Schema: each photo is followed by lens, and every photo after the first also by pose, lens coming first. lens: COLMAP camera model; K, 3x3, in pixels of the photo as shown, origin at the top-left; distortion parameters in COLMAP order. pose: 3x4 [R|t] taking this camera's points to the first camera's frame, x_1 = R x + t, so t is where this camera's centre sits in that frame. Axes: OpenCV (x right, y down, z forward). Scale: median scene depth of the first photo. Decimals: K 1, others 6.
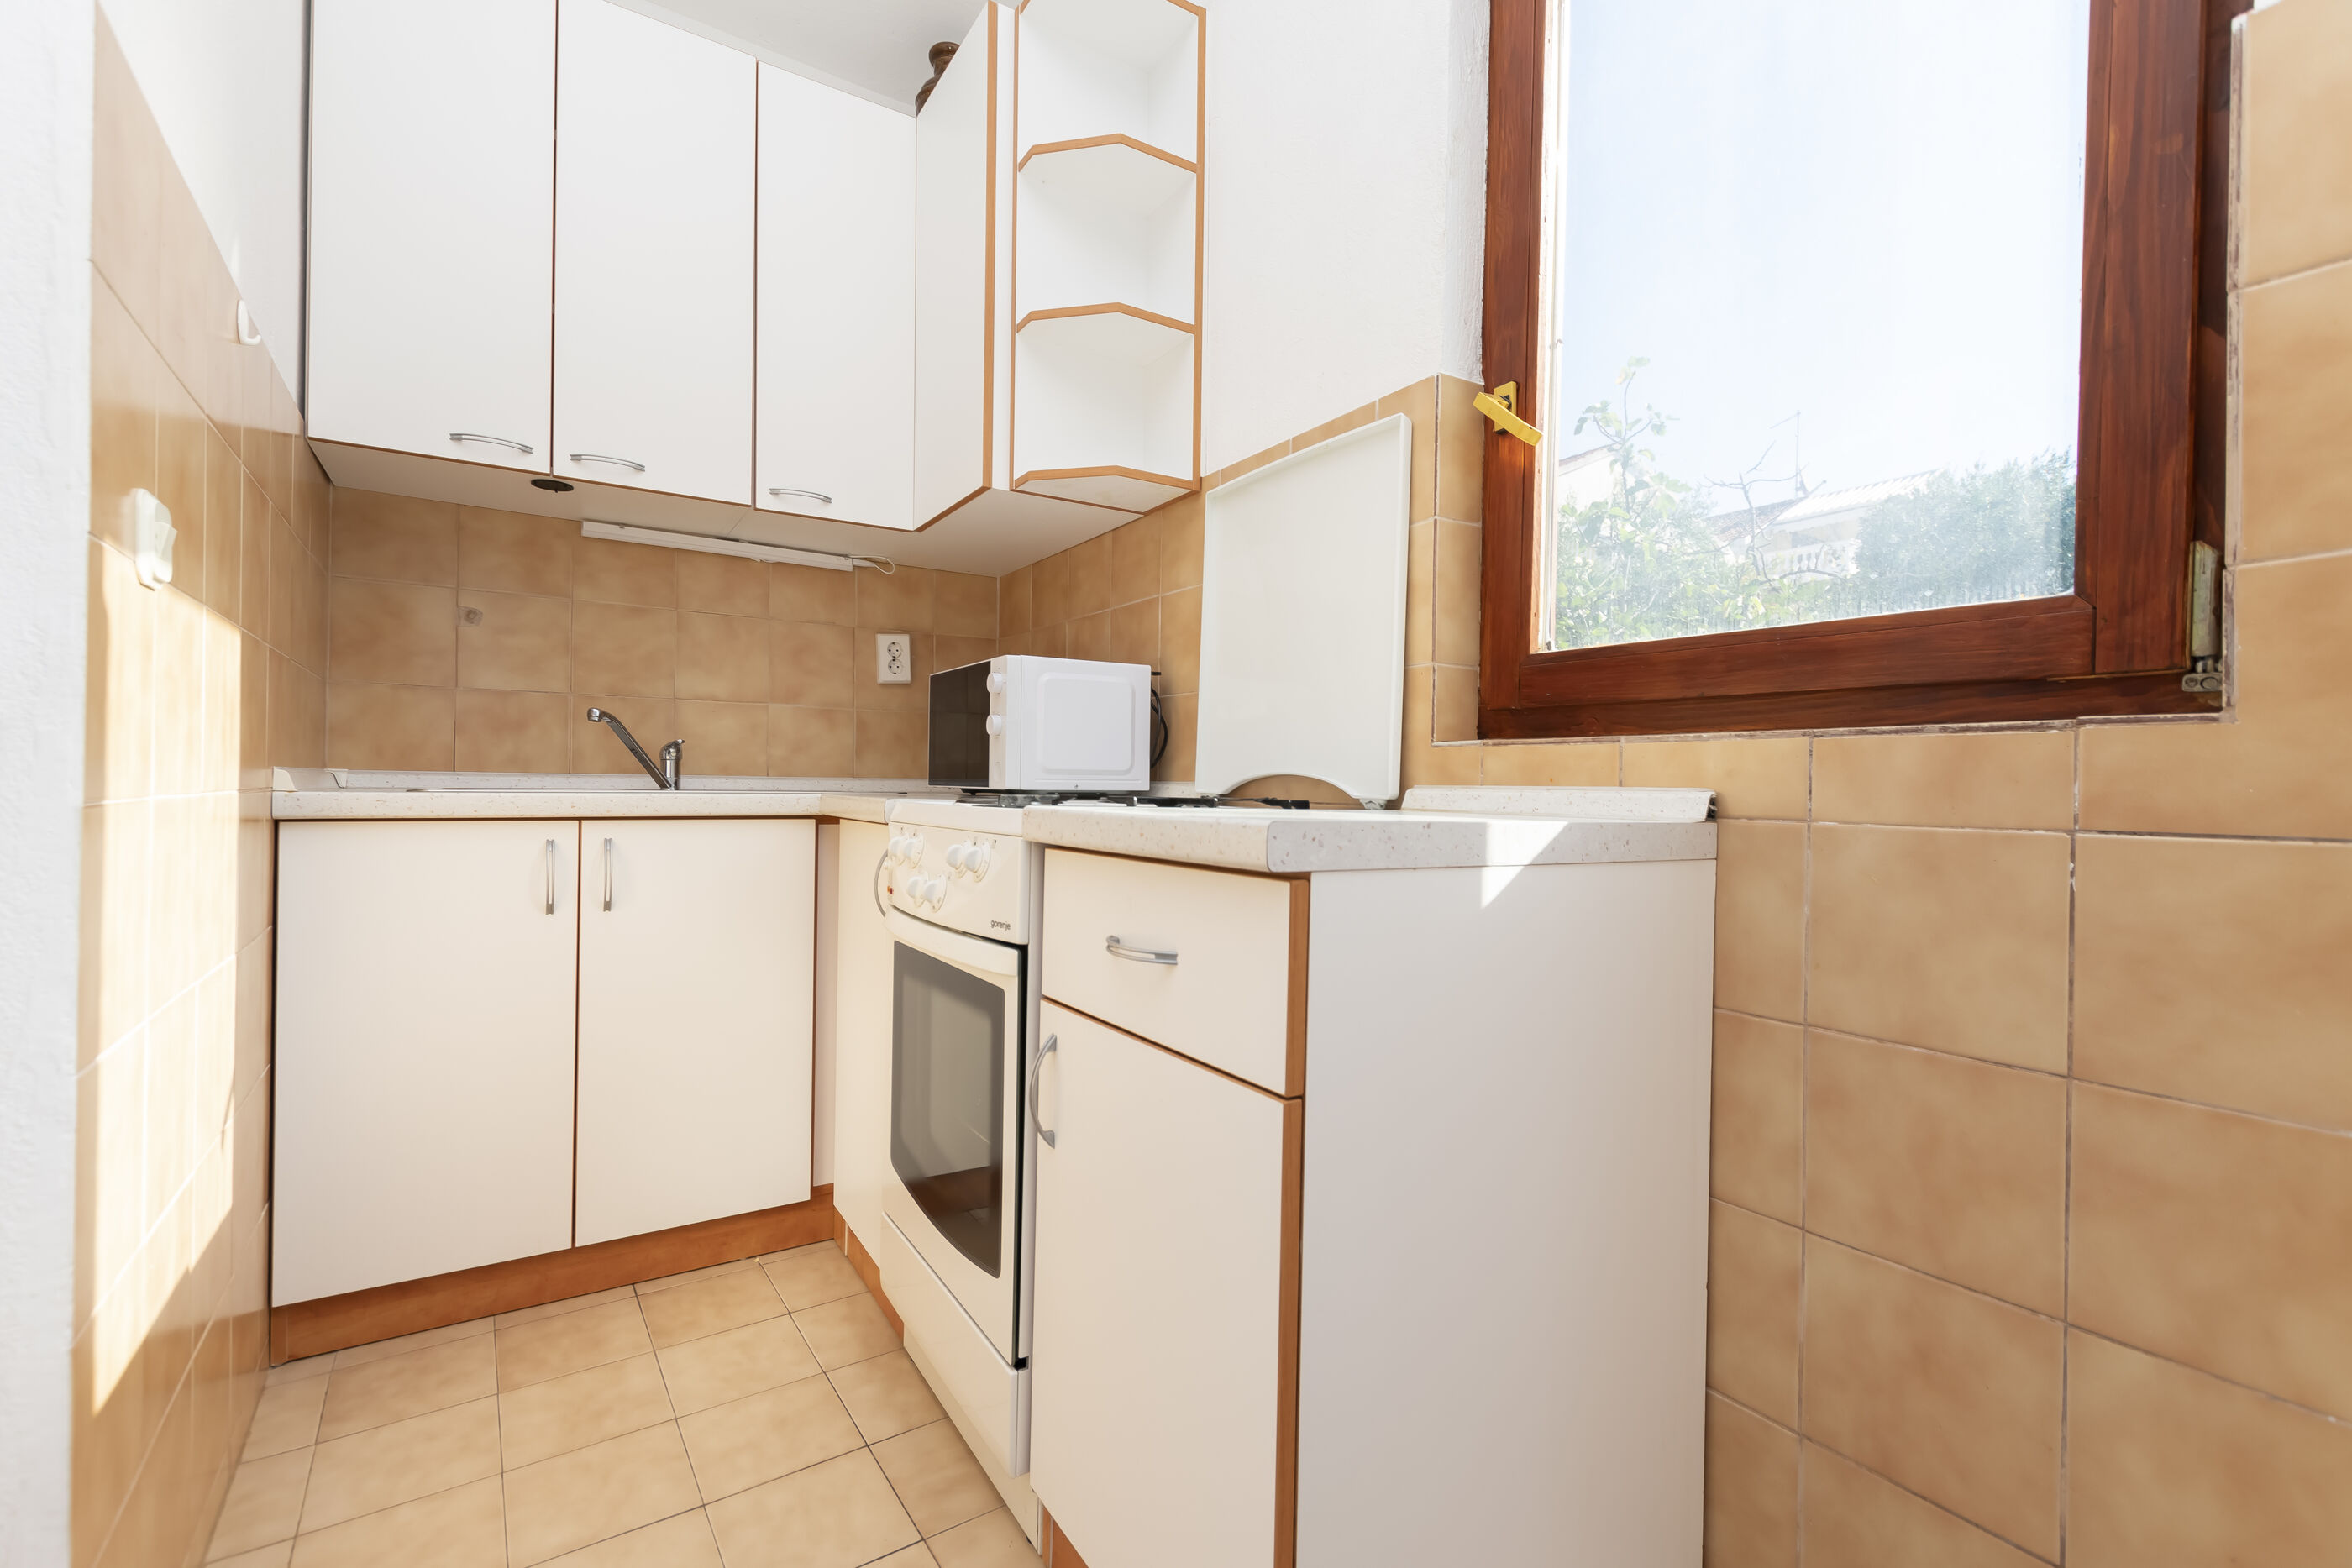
lens RADIAL K [[1018.3, 0, 1155.9], [0, 1018.3, 778.6], [0, 0, 1]] dist [0.003262, -0.000964]
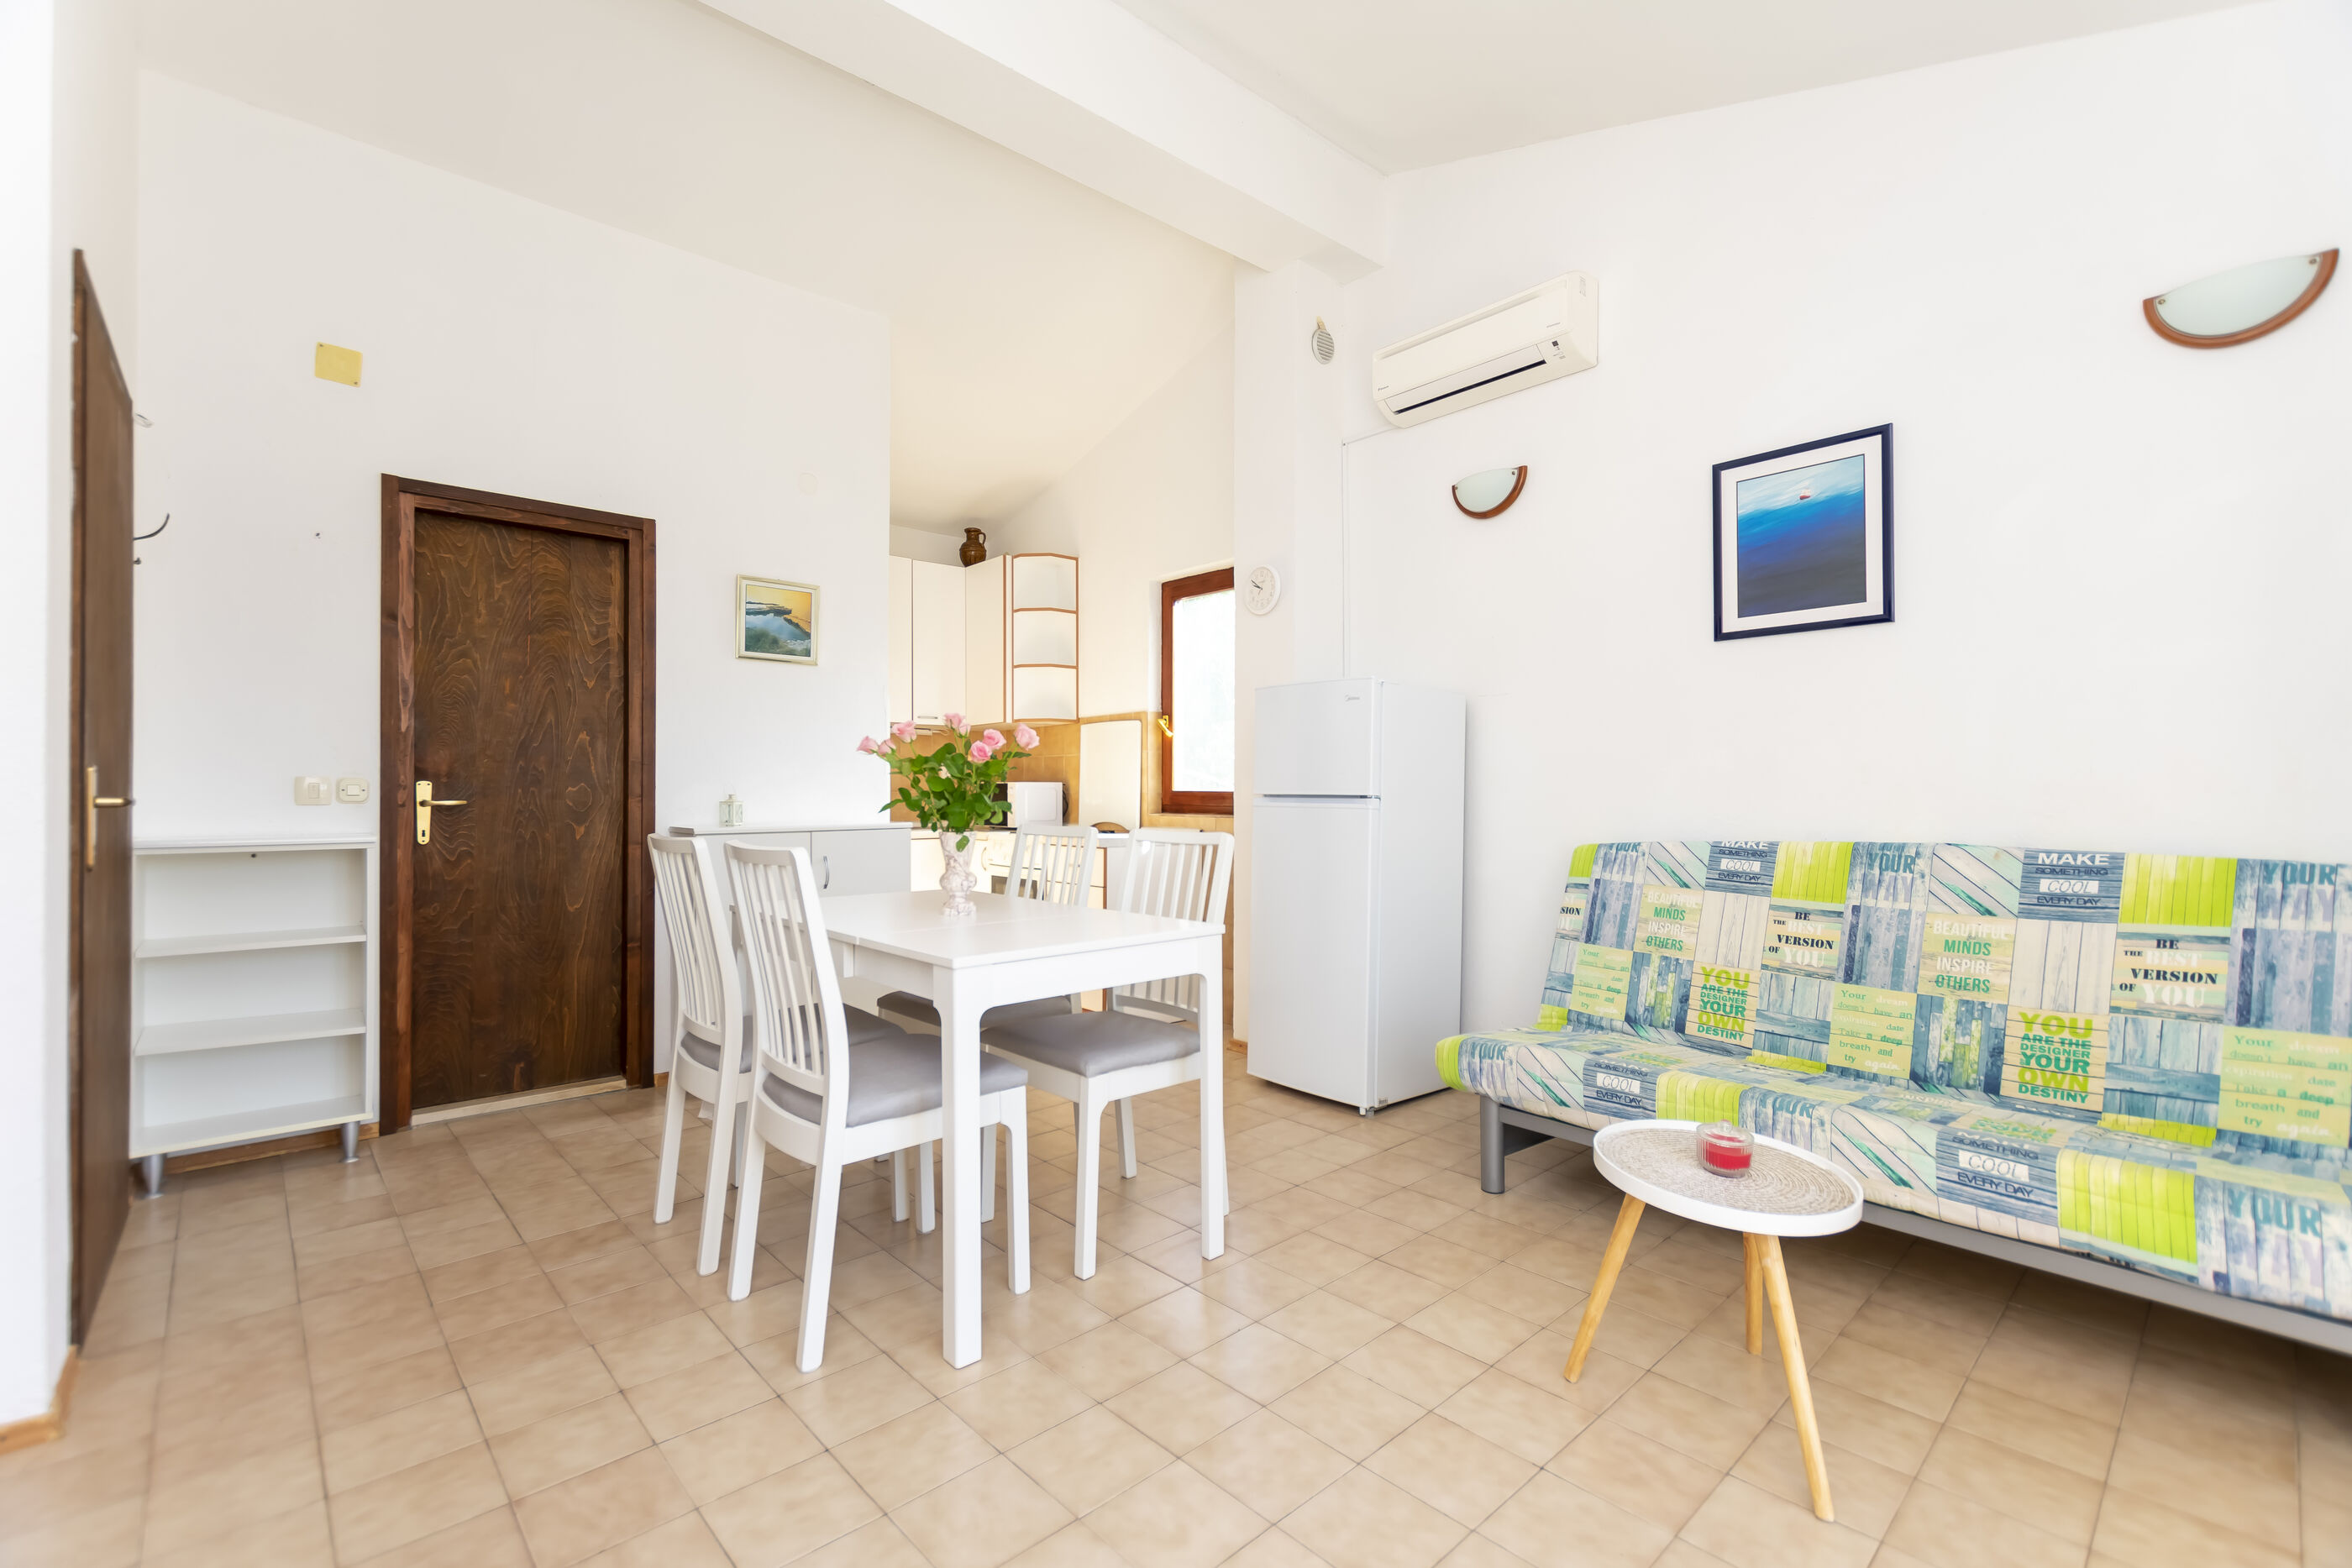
lens RADIAL K [[1049.1, 0, 1098.5], [0, 1049.1, 765.6], [0, 0, 1]] dist [0.000309, -0.000196]
pose [[0.996044, -0.016479, 0.087318, -0.211351], [0.017978, 0.999704, -0.016404, -0.143537], [-0.087022, 0.017909, 0.996045, -2.564393]]
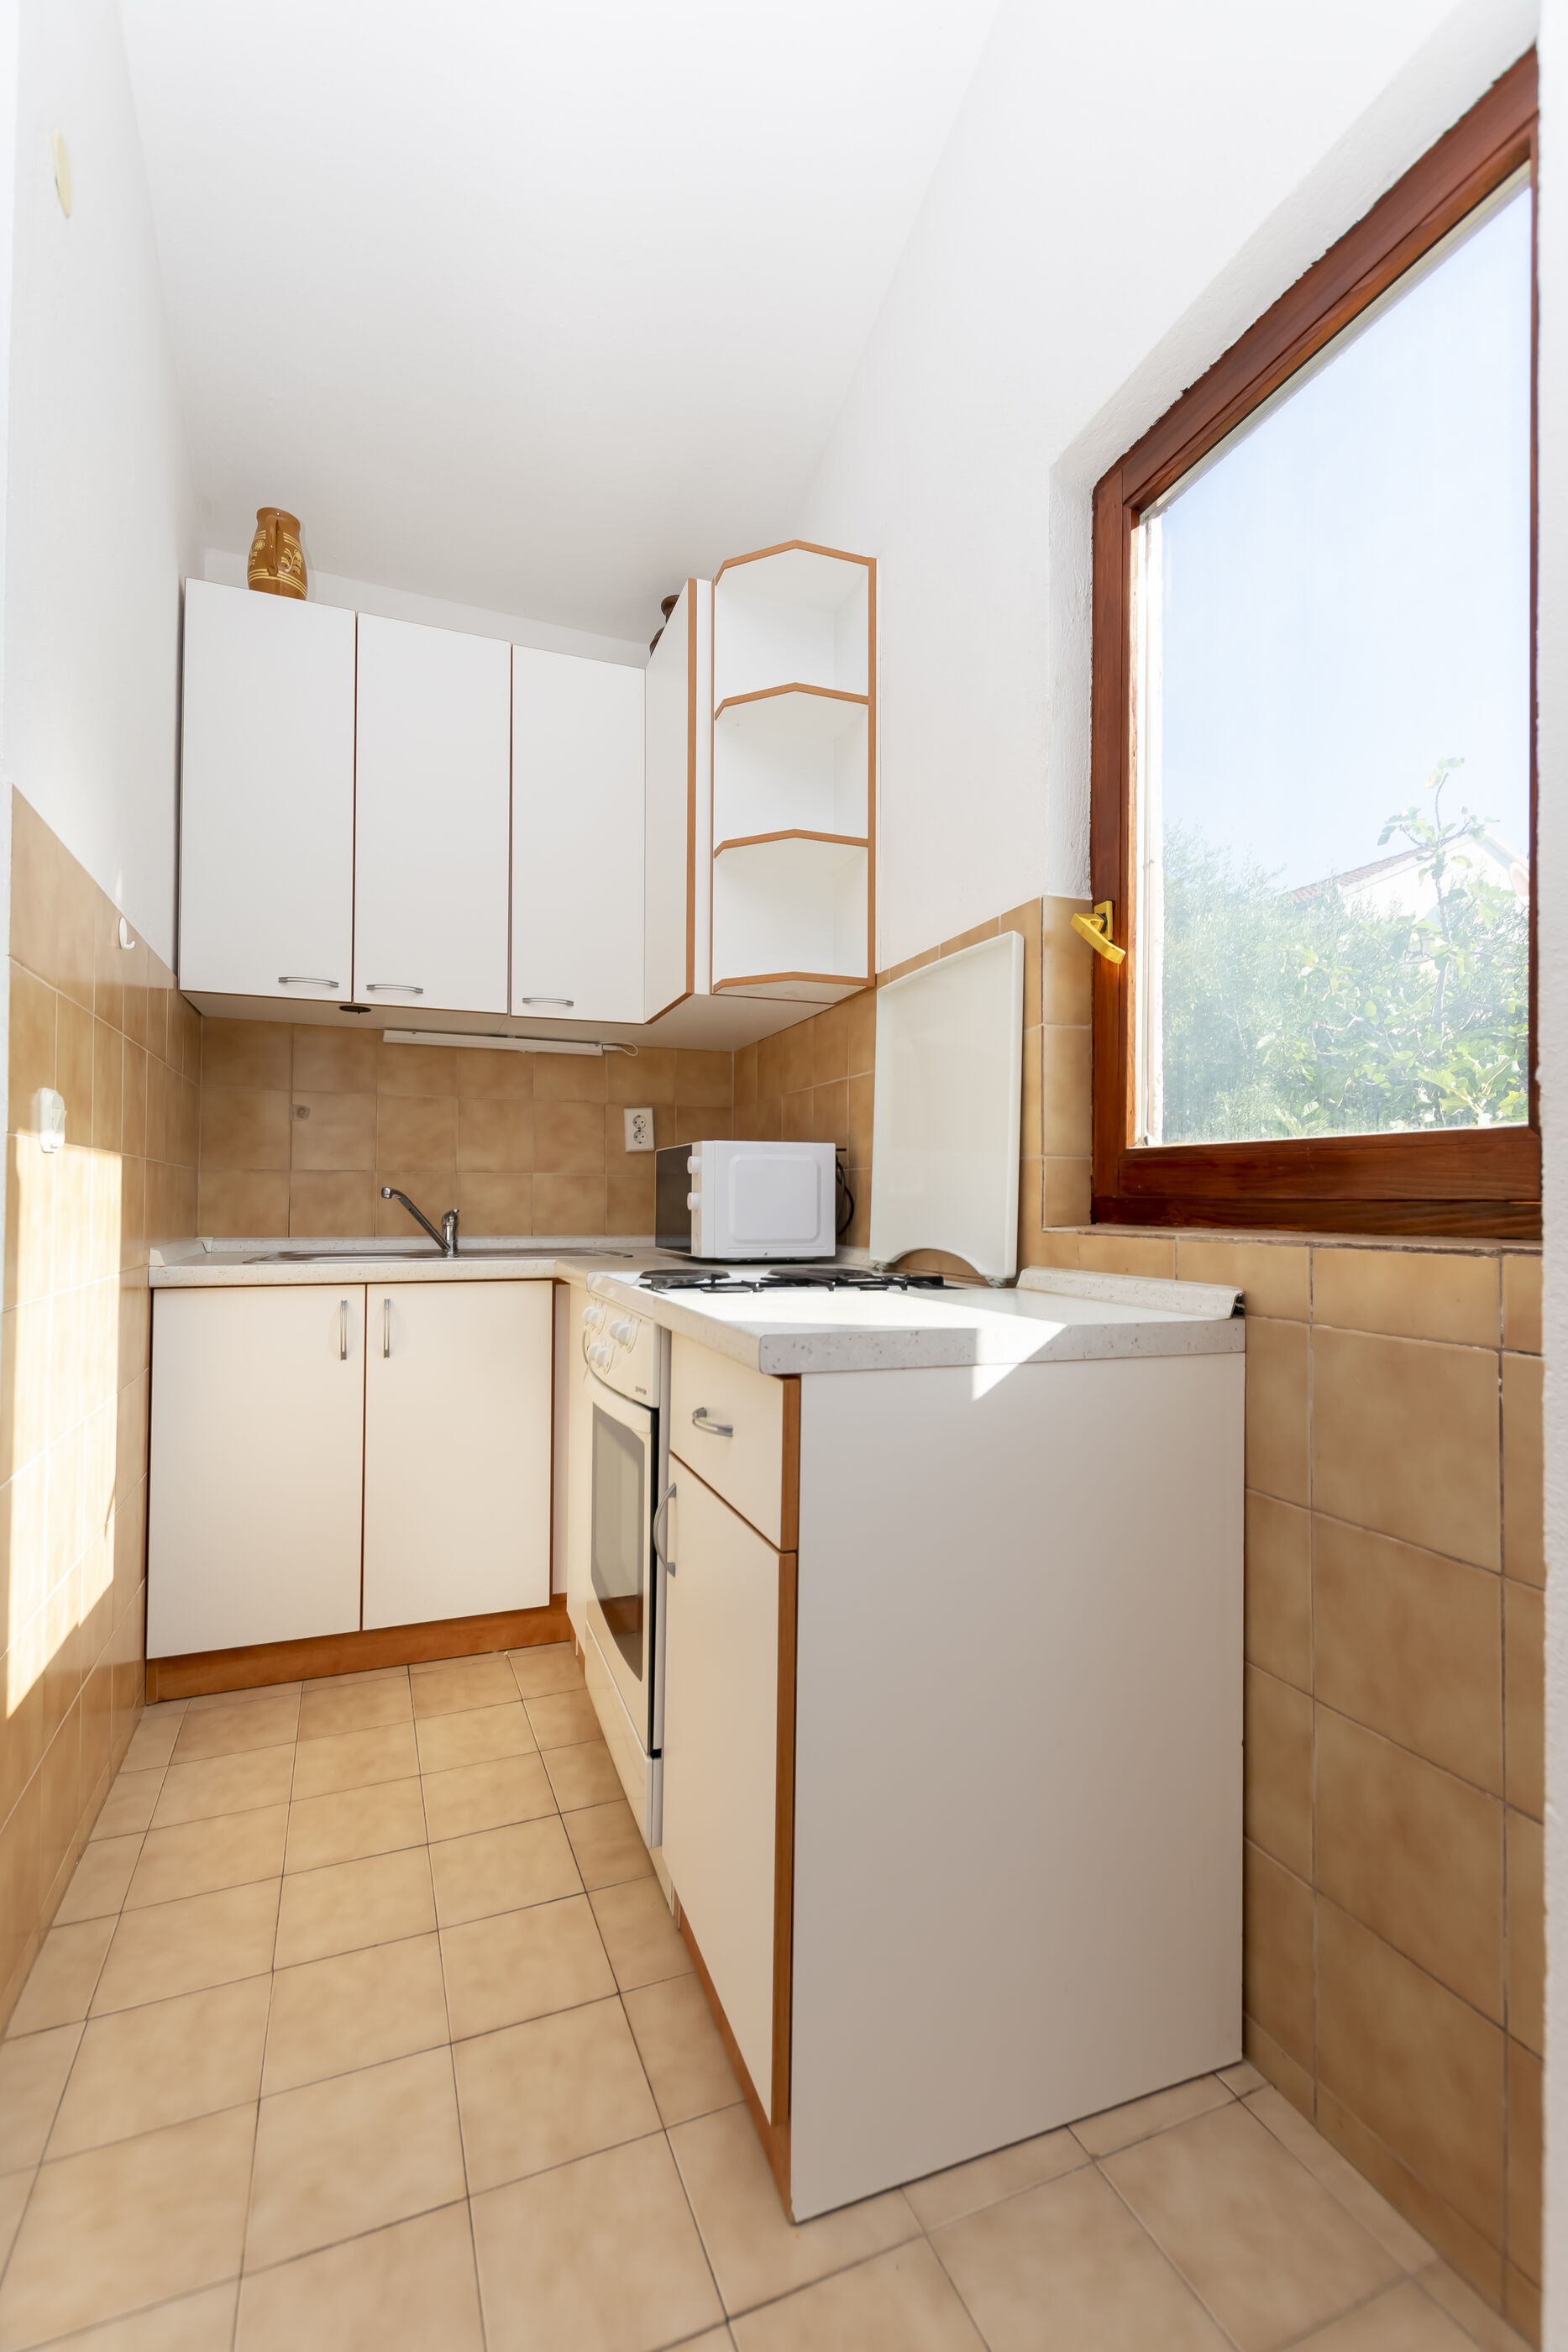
lens RADIAL K [[1012.4, 0, 769.0], [0, 1012.4, 1175.9], [0, 0, 1]] dist [0.003353, 0.000273]
pose [[0.979038, -0.014800, -0.203141, 0.198304], [0.010201, 0.999668, -0.023669, -0.066543], [0.203424, 0.021101, 0.978863, -0.133076]]
